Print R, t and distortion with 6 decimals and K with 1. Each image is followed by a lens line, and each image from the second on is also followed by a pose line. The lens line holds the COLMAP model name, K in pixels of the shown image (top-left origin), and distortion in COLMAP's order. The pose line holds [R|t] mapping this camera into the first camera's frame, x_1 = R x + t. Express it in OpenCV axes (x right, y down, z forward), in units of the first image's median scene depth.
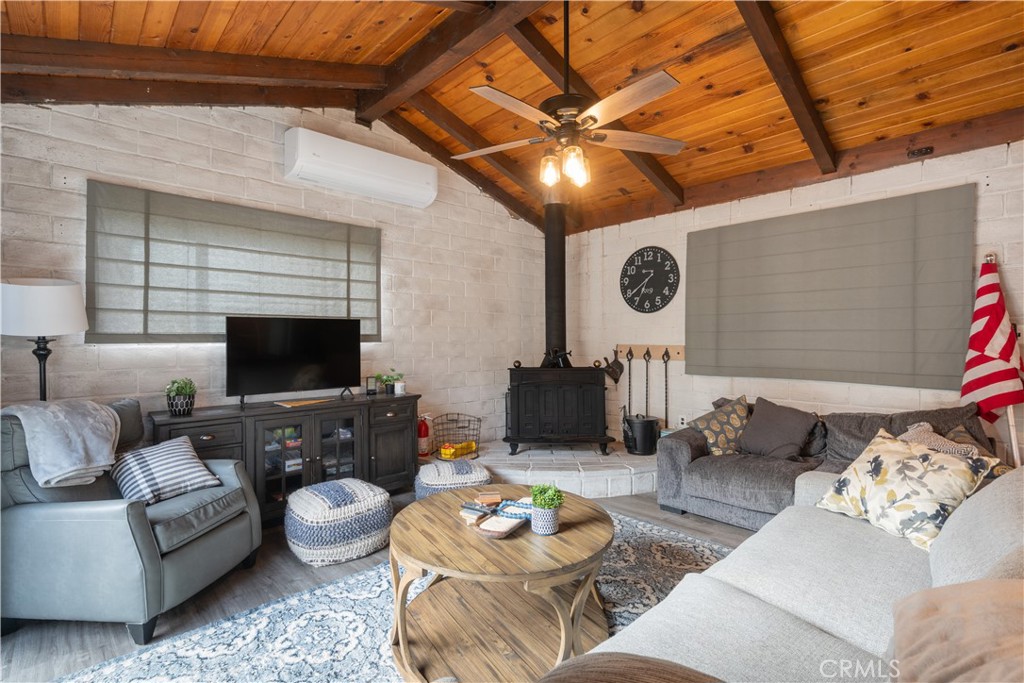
lens RADIAL K [[480.8, 0, 512.0], [0, 480.8, 341.5], [0, 0, 1]] dist [0.001026, 0.000040]
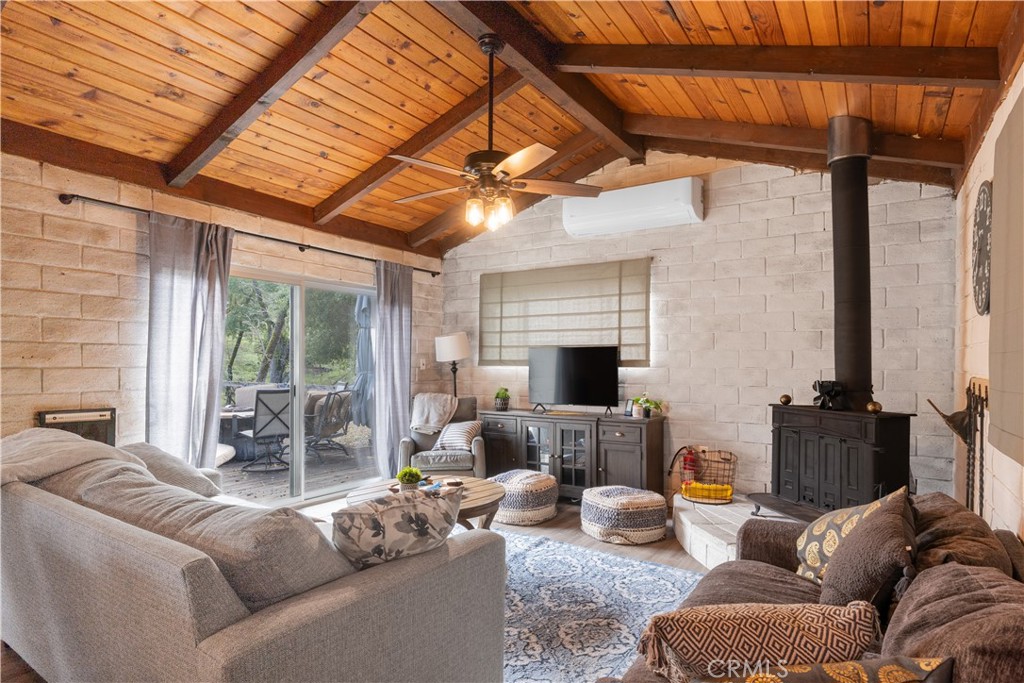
lens RADIAL K [[555.6, 0, 510.8], [0, 555.6, 369.3], [0, 0, 1]] dist [-0.000484, -0.000224]
pose [[0.234860, 0.013596, -0.971934, 0.858780], [-0.010542, 0.999879, 0.011439, -0.005280], [0.971972, 0.007560, 0.234975, 0.455133]]
